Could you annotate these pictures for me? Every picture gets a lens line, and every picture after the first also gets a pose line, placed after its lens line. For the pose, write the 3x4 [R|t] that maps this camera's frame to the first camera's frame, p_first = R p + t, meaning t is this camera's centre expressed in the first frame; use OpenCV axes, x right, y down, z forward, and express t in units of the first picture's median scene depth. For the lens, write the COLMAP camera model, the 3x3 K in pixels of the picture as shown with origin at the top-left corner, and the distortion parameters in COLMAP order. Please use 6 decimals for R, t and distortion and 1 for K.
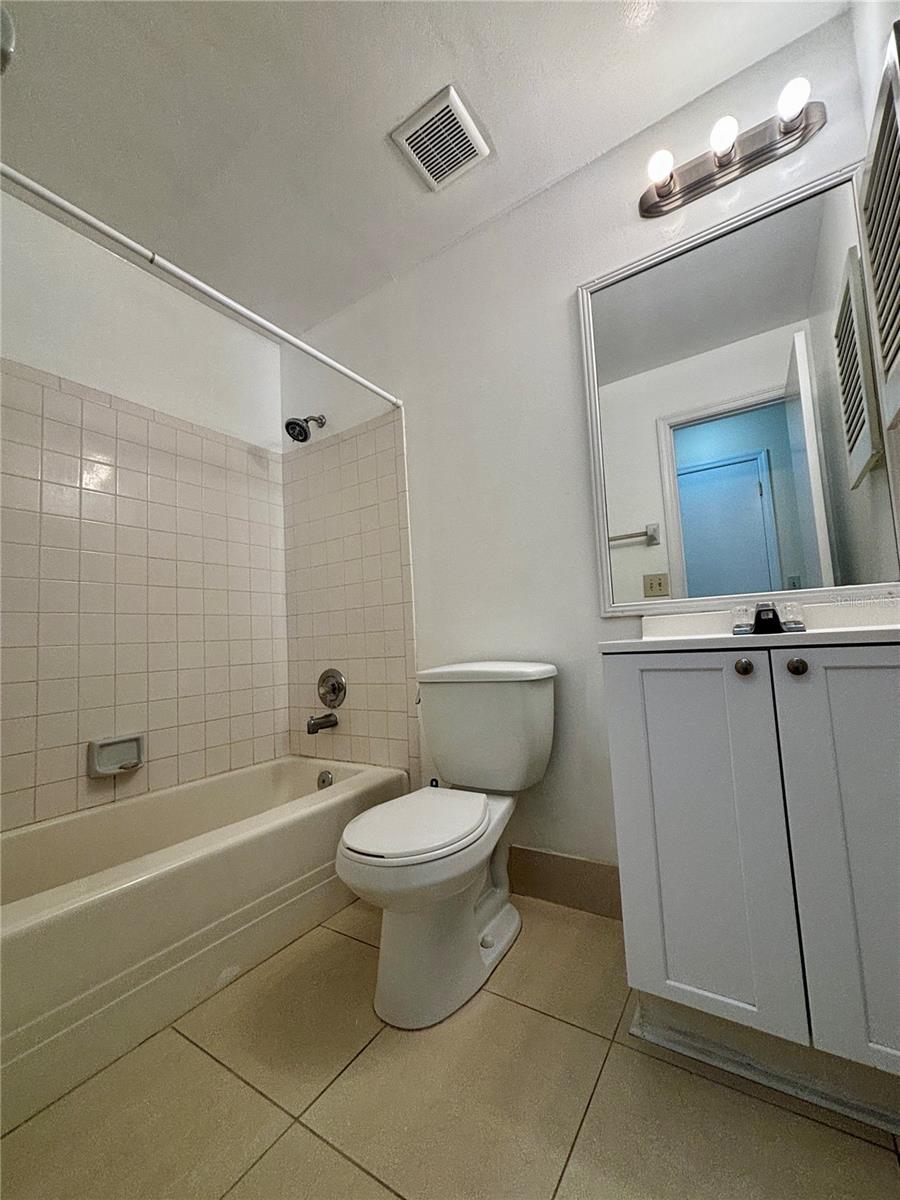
lens RADIAL K [[482.9, 0, 446.1], [0, 482.9, 604.1], [0, 0, 1]] dist [-0.000592, 0.000553]
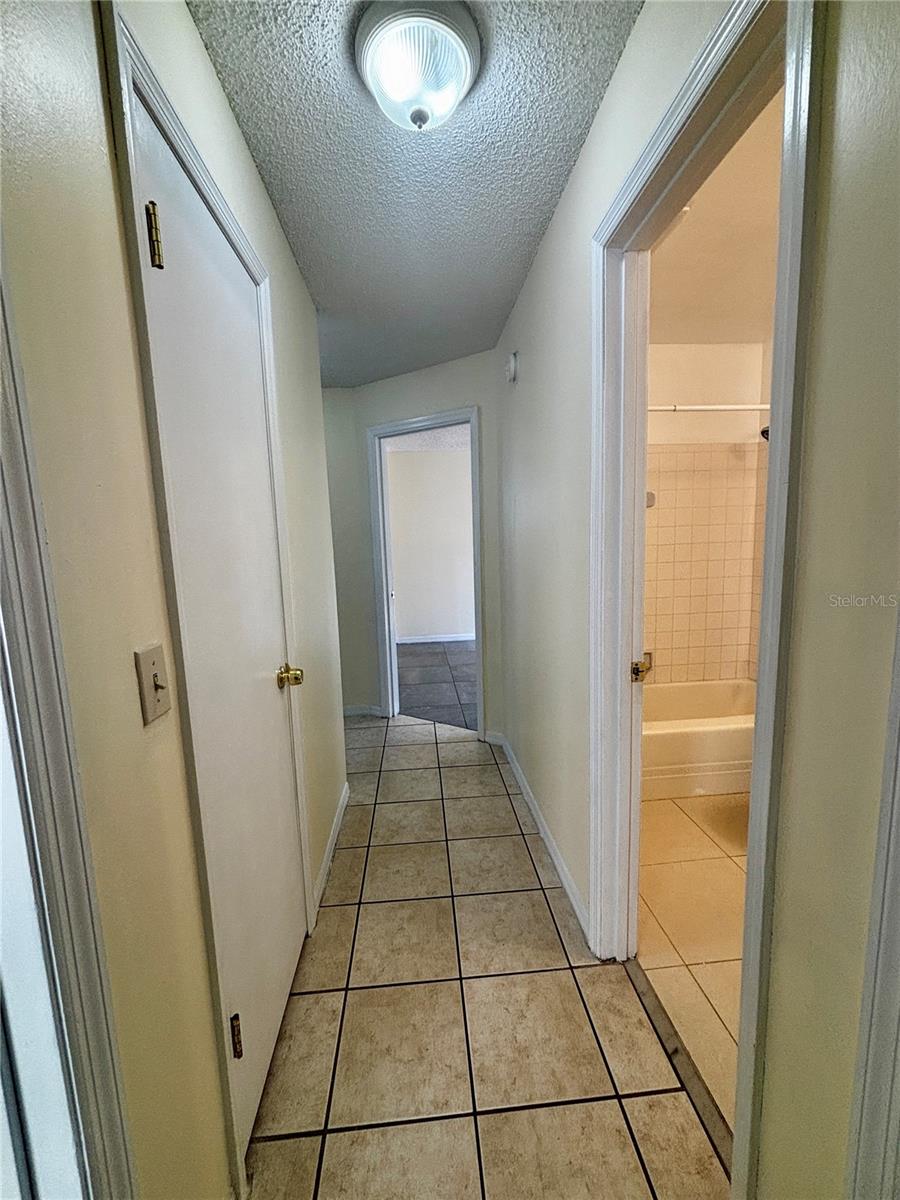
lens RADIAL K [[482.9, 0, 450.7], [0, 482.9, 603.7], [0, 0, 1]] dist [-0.000592, 0.000553]
pose [[0.627684, 0.131074, -0.767354, 0.173086], [0.067978, 0.972729, 0.221760, -0.254482], [0.775495, -0.191358, 0.601656, -0.443256]]
